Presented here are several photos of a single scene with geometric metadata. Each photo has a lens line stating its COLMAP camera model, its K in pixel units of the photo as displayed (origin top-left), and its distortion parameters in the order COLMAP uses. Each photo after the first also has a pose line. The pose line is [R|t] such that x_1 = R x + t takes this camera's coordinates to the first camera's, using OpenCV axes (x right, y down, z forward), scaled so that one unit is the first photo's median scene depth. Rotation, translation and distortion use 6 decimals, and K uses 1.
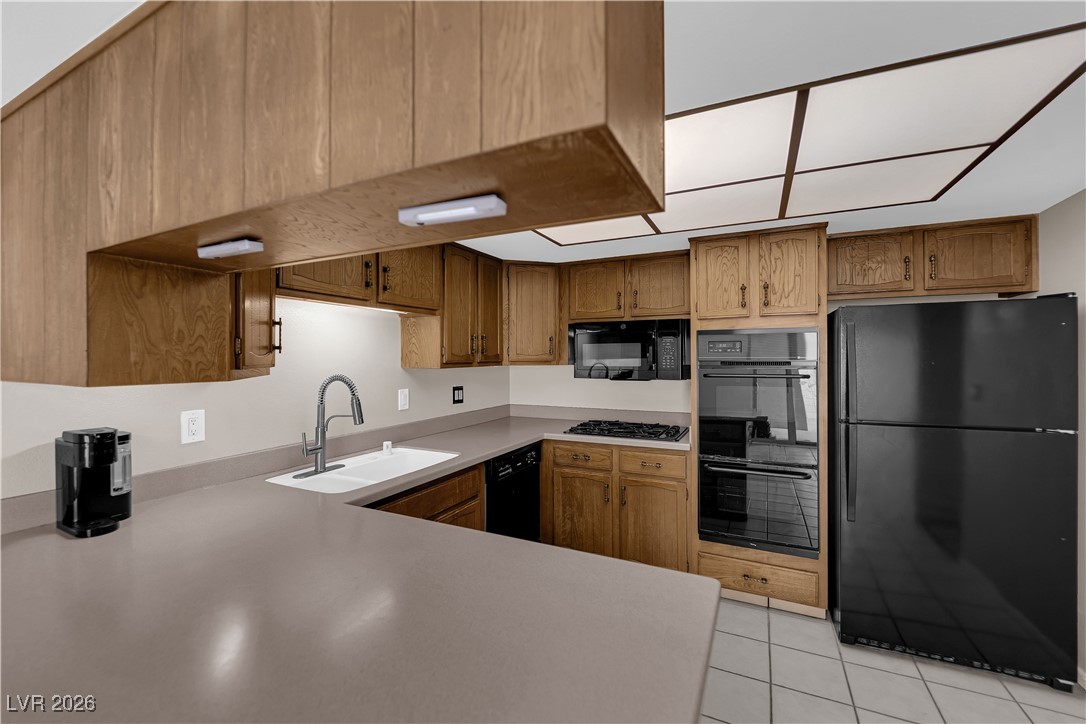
lens RADIAL K [[441.4, 0, 540.6], [0, 441.4, 354.4], [0, 0, 1]] dist [-0.006710, -0.005457]
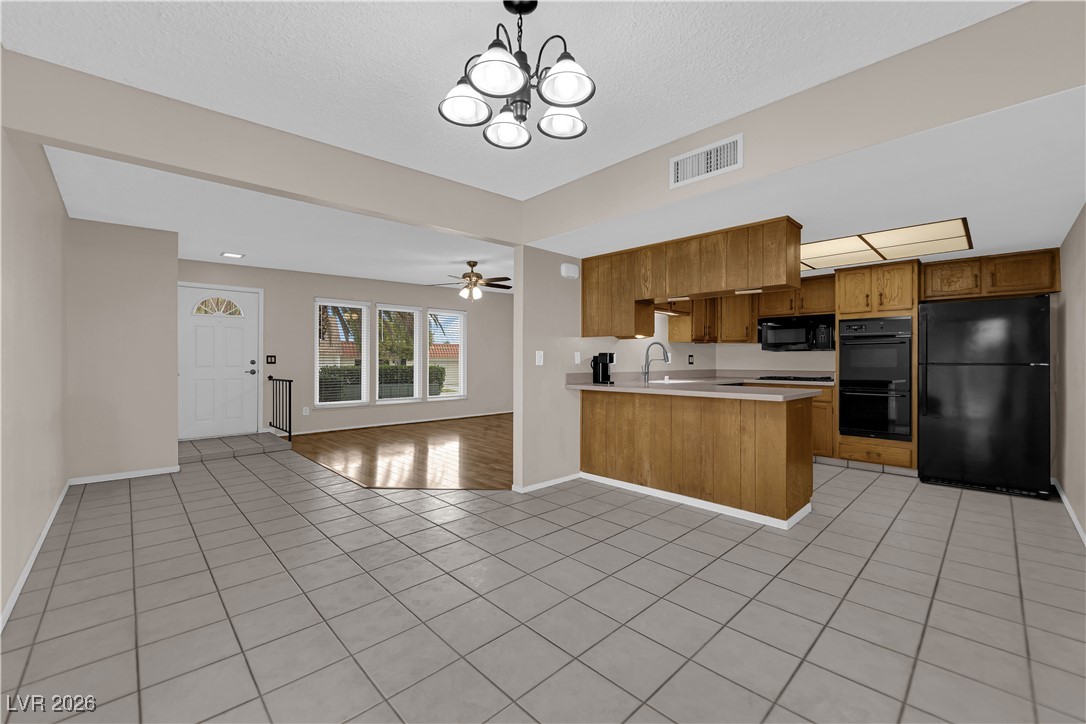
lens RADIAL K [[441.4, 0, 541.3], [0, 441.4, 363.1], [0, 0, 1]] dist [-0.006710, -0.005457]
pose [[0.940077, 0.006115, -0.340906, -0.200905], [-0.001779, 0.999914, 0.013031, 0.113536], [0.340956, -0.011644, 0.940007, -1.242910]]
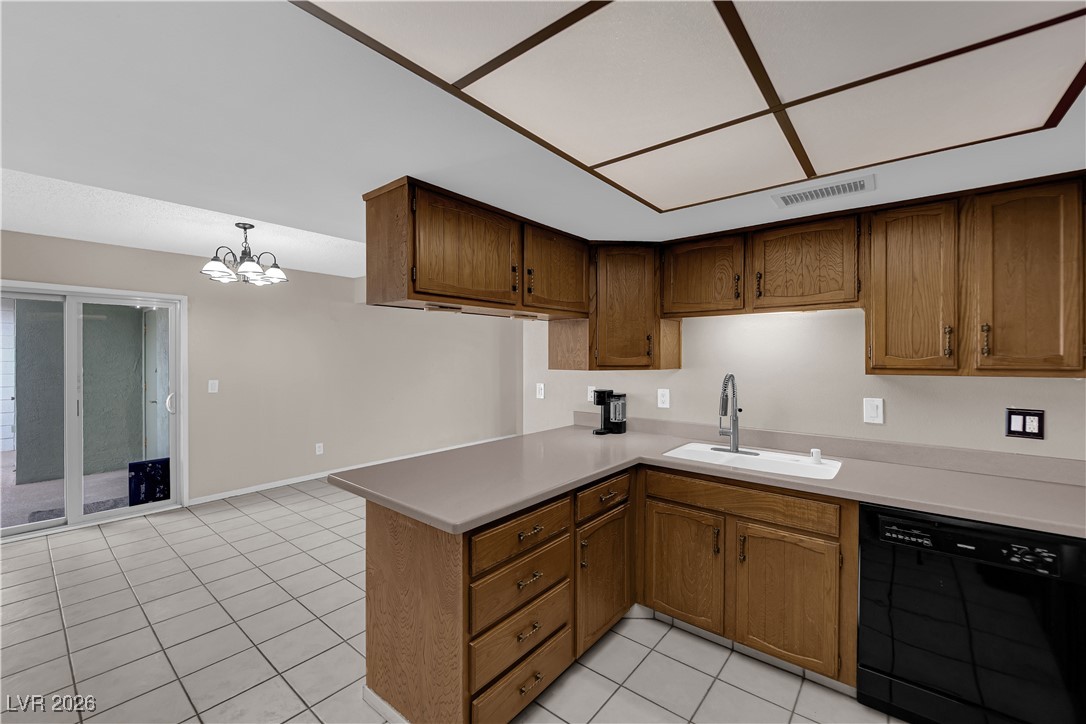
lens RADIAL K [[441.4, 0, 549.4], [0, 441.4, 356.5], [0, 0, 1]] dist [-0.006710, -0.005457]
pose [[-0.221709, 0.005057, -0.975100, 0.724215], [0.006684, 0.999971, 0.003666, -0.007609], [0.975090, -0.005705, -0.221736, 0.684021]]
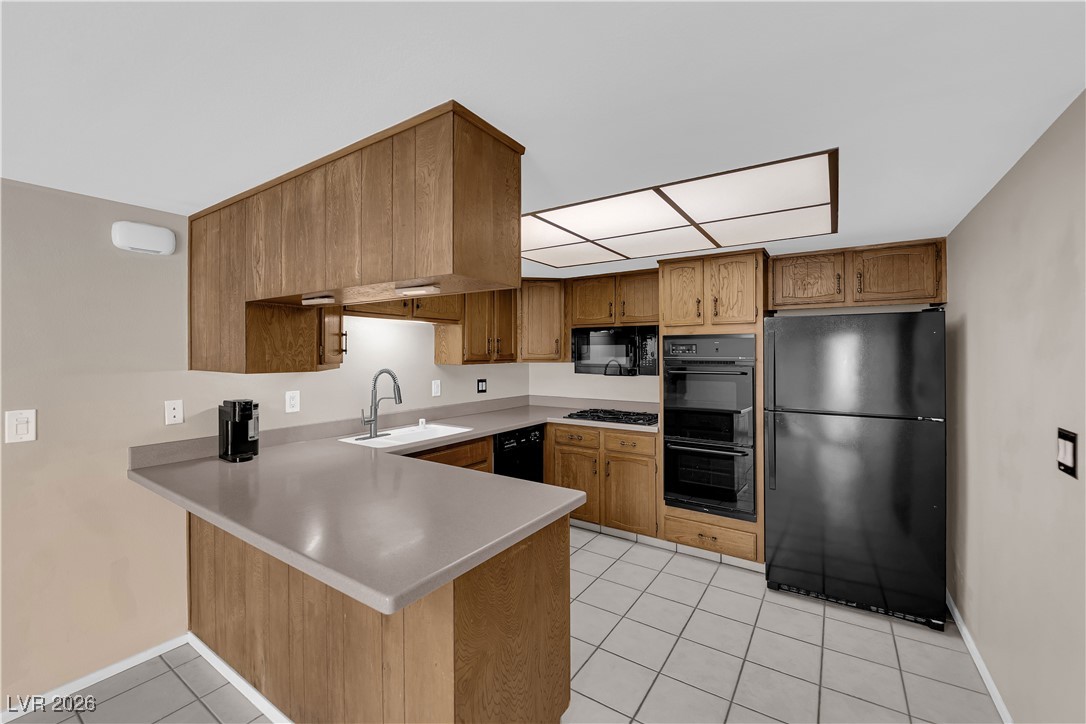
lens RADIAL K [[441.4, 0, 540.4], [0, 441.4, 351.7], [0, 0, 1]] dist [-0.006710, -0.005457]
pose [[0.991322, 0.002993, -0.131421, 0.192668], [-0.002734, 0.999994, 0.002148, -0.011407], [0.131426, -0.001770, 0.991324, -0.295781]]
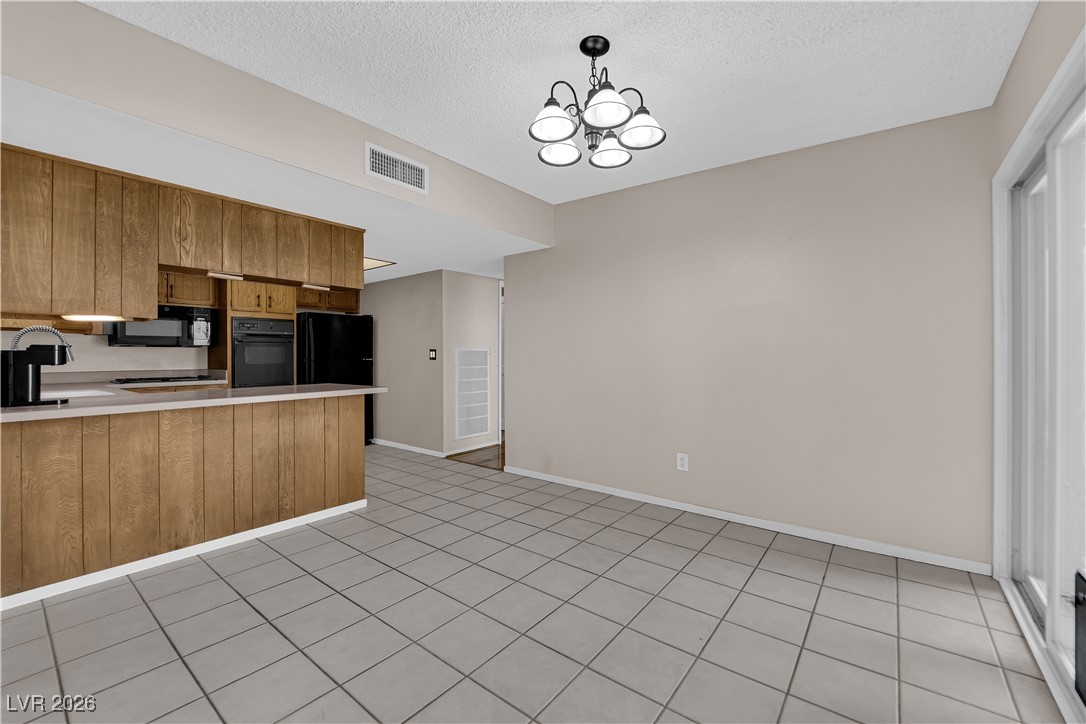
lens RADIAL K [[441.4, 0, 548.6], [0, 441.4, 355.3], [0, 0, 1]] dist [-0.006710, -0.005457]
pose [[0.199100, 0.002229, 0.979977, -1.255874], [-0.001318, 0.999997, -0.002007, 0.117434], [-0.979978, -0.000892, 0.199103, -0.685888]]
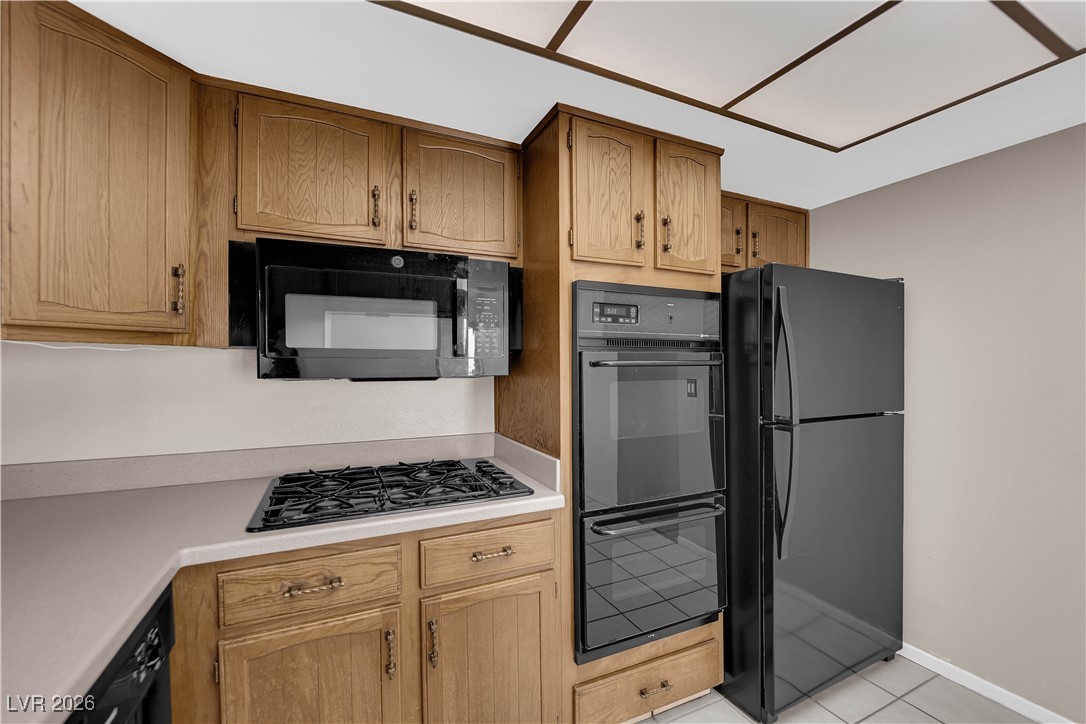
lens RADIAL K [[441.4, 0, 536.9], [0, 441.4, 368.5], [0, 0, 1]] dist [-0.006710, -0.005457]
pose [[0.619185, -0.002377, 0.785241, -0.103088], [-0.007810, 0.999927, 0.009185, 0.053025], [-0.785206, -0.011820, 0.619122, 0.769538]]
